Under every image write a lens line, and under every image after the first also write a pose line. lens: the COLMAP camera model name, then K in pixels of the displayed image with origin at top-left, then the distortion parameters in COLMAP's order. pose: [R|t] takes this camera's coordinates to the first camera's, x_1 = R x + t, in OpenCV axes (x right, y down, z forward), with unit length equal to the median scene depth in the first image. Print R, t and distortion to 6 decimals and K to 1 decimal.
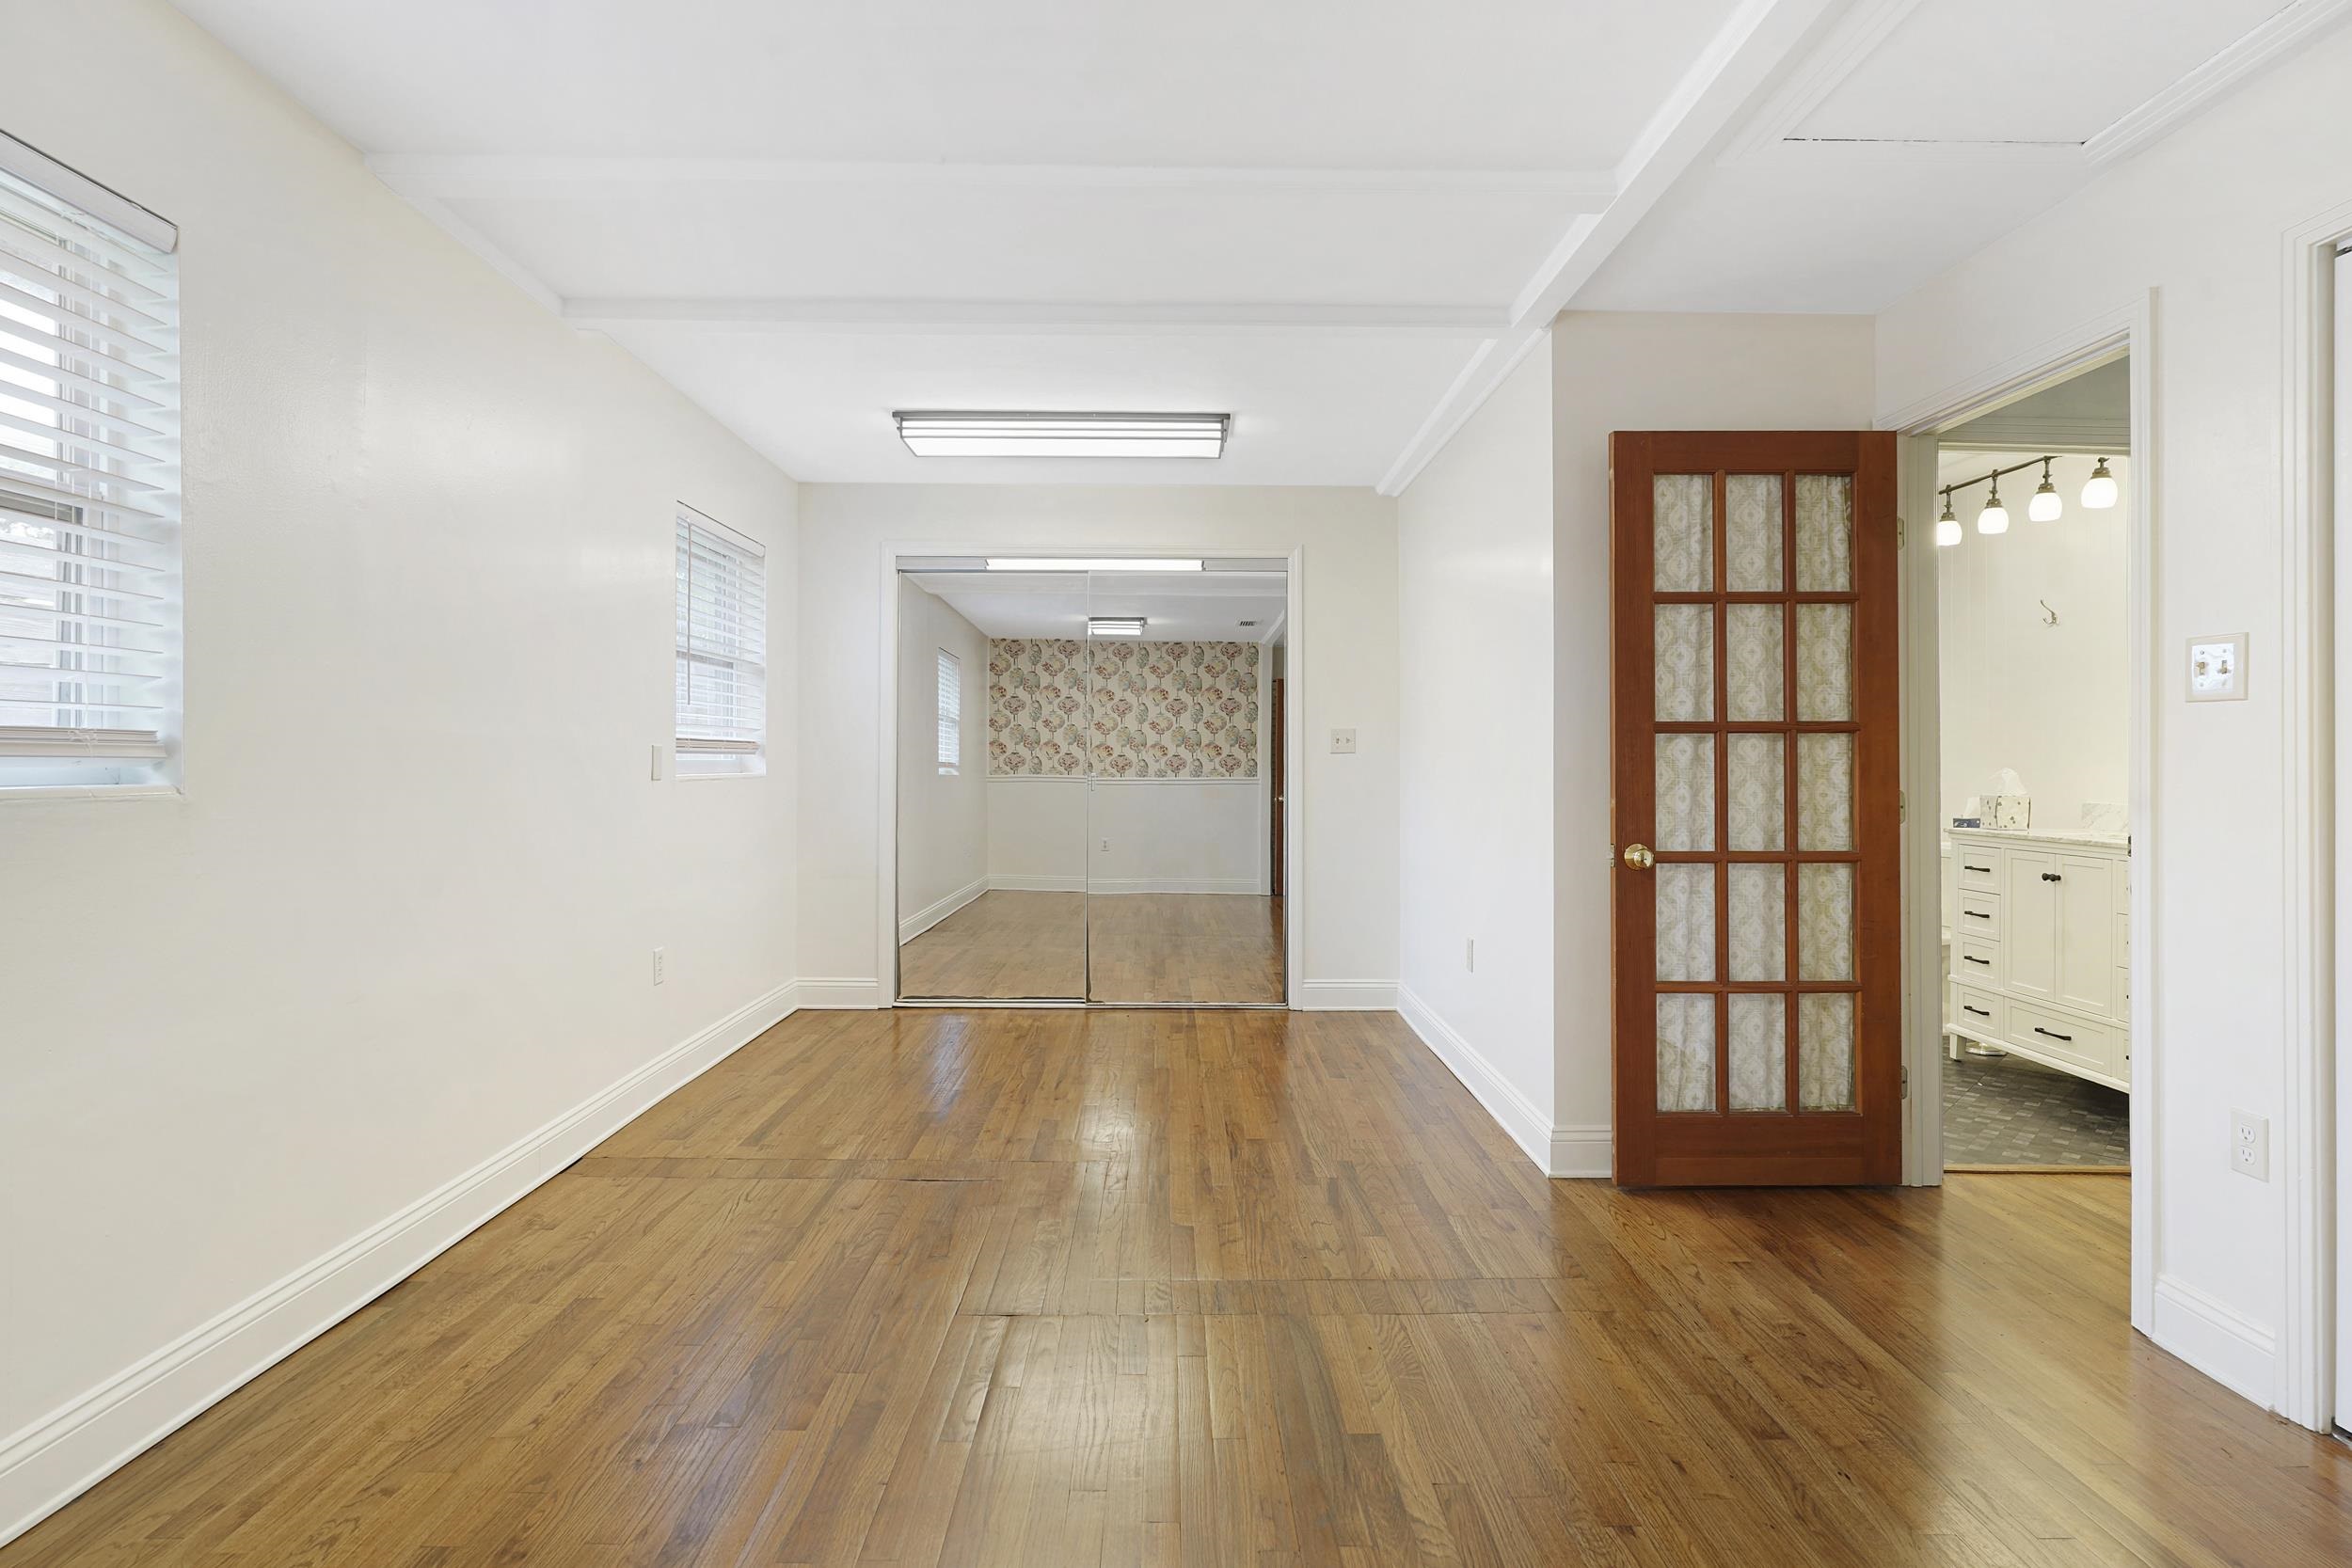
lens RADIAL K [[1198.7, 0, 1191.2], [0, 1198.7, 780.2], [0, 0, 1]] dist [-0.012184, 0.009772]
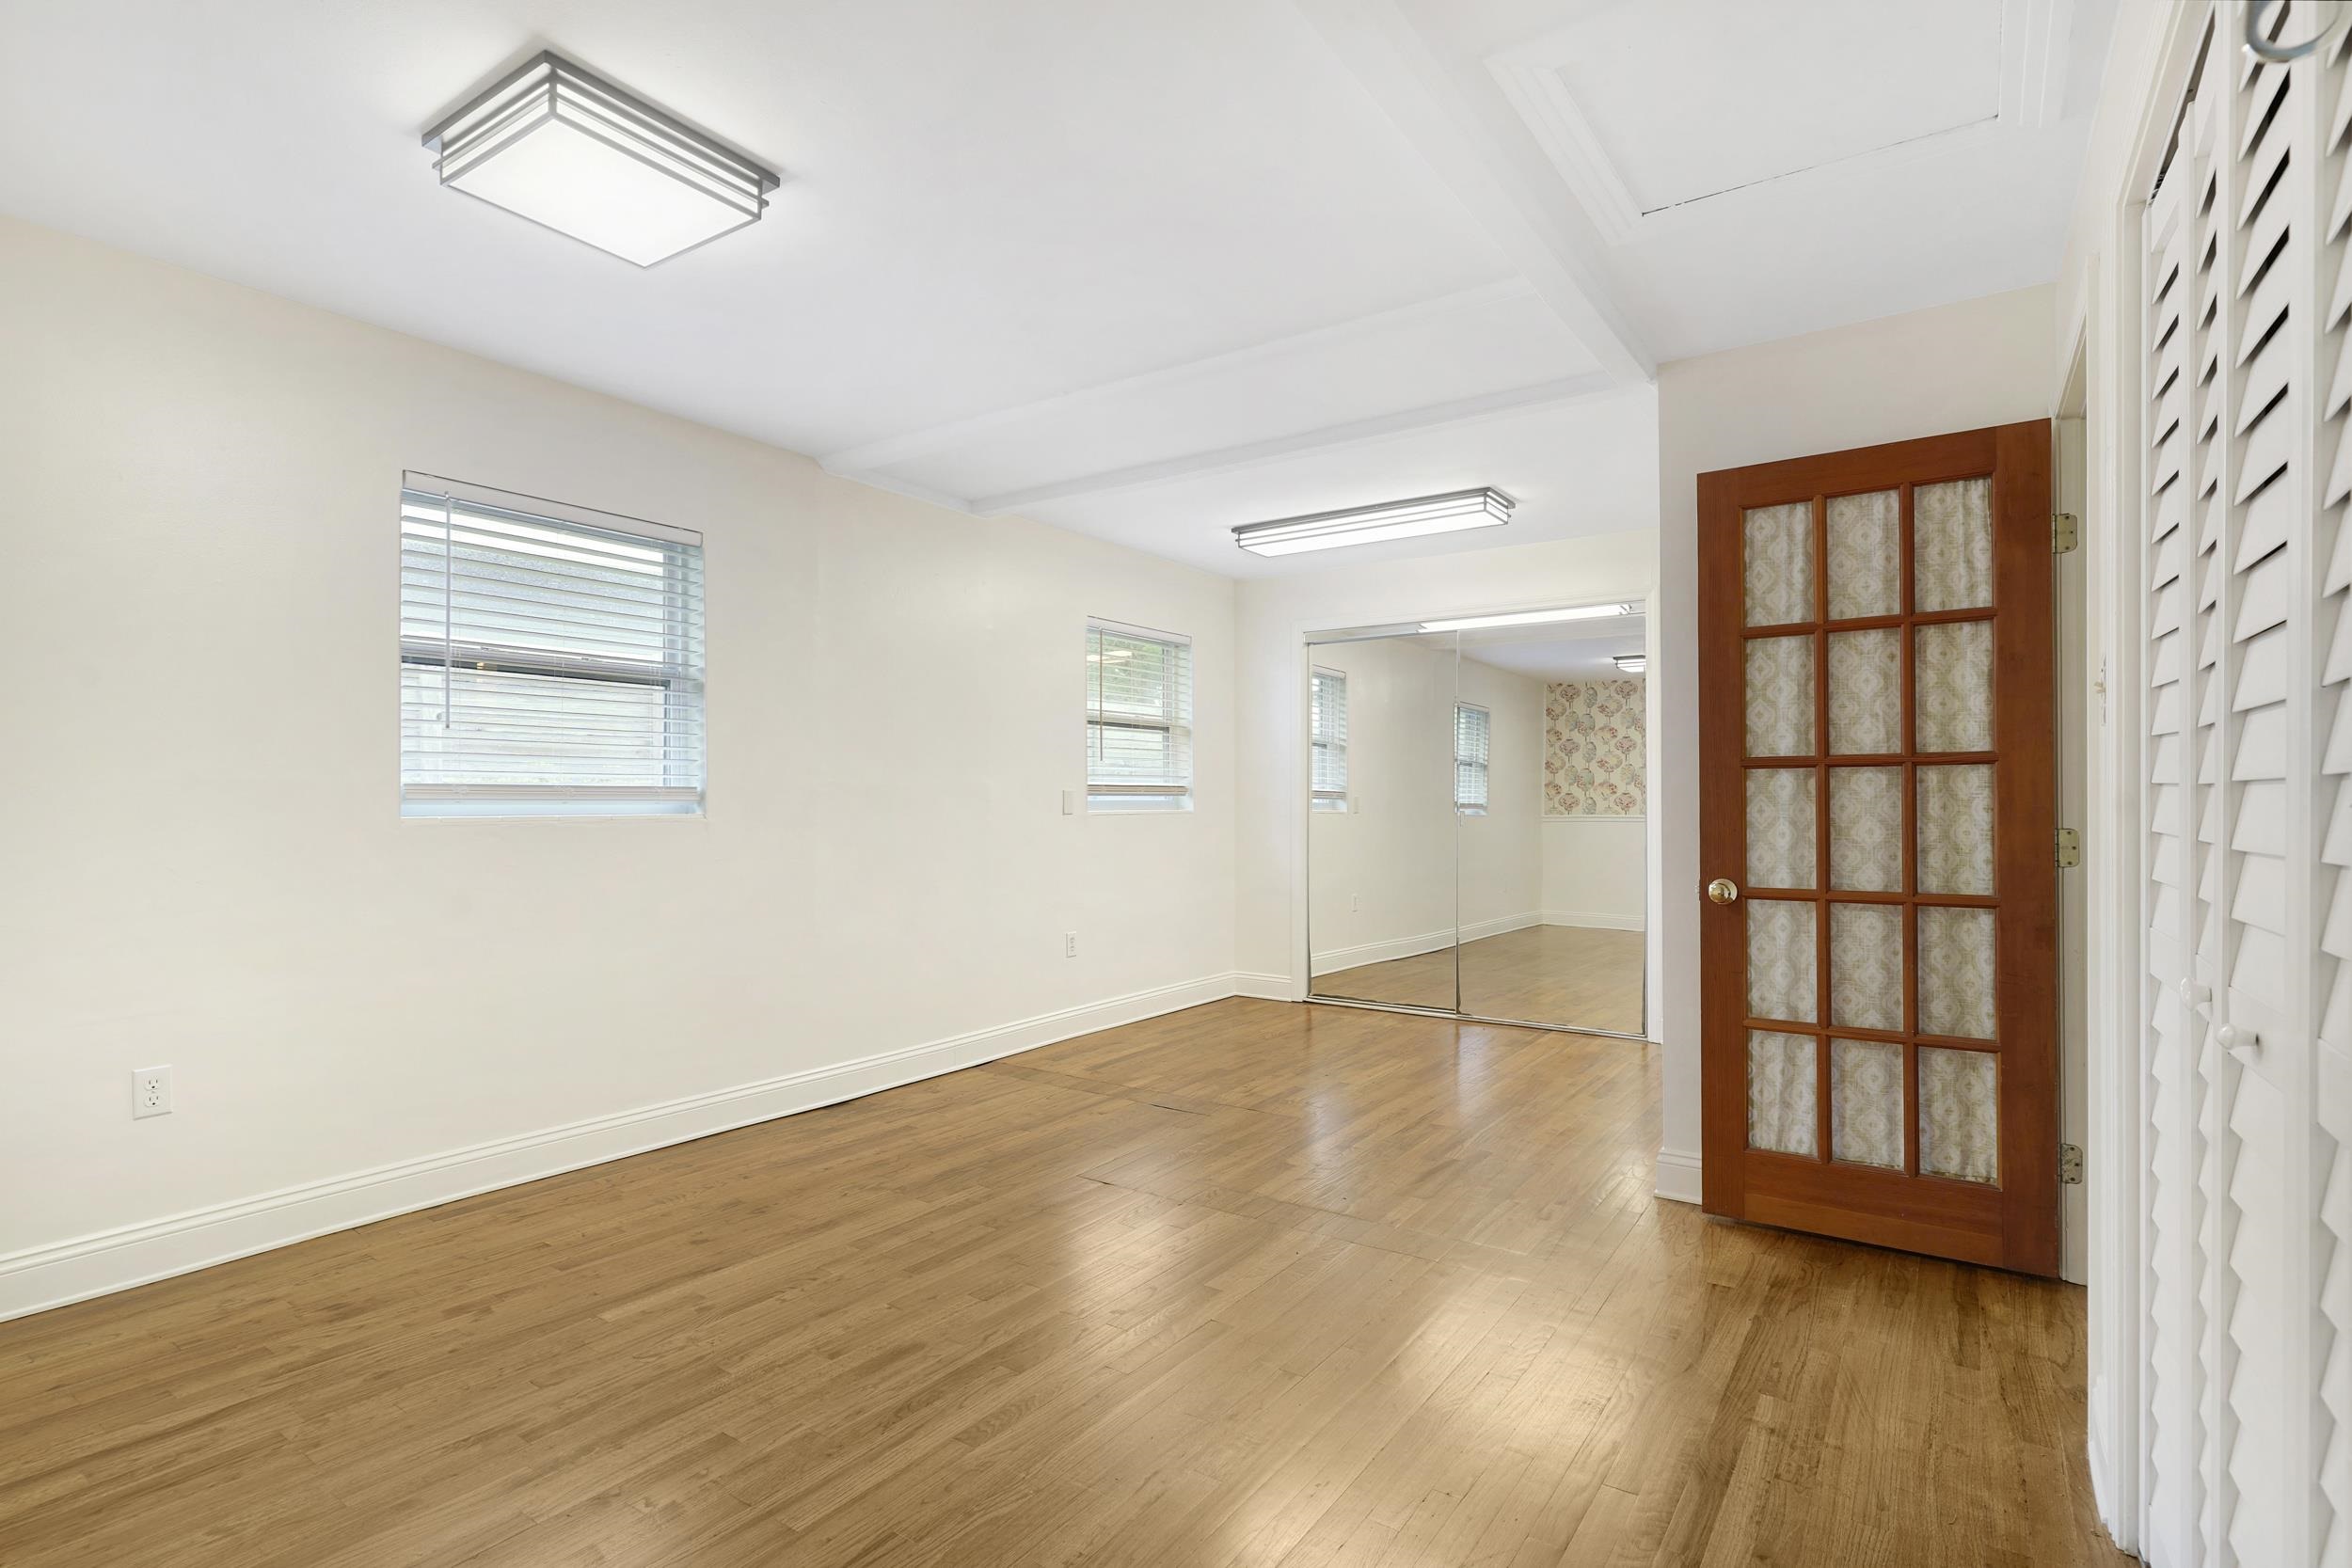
lens RADIAL K [[1147.3, 0, 1158.4], [0, 1147.3, 834.3], [0, 0, 1]] dist [-0.034190, 0.035594]
pose [[0.808892, 0.011975, -0.587835, 0.546881], [-0.004460, 0.999889, 0.014231, 0.003995], [0.587940, -0.008889, 0.808856, -0.059891]]
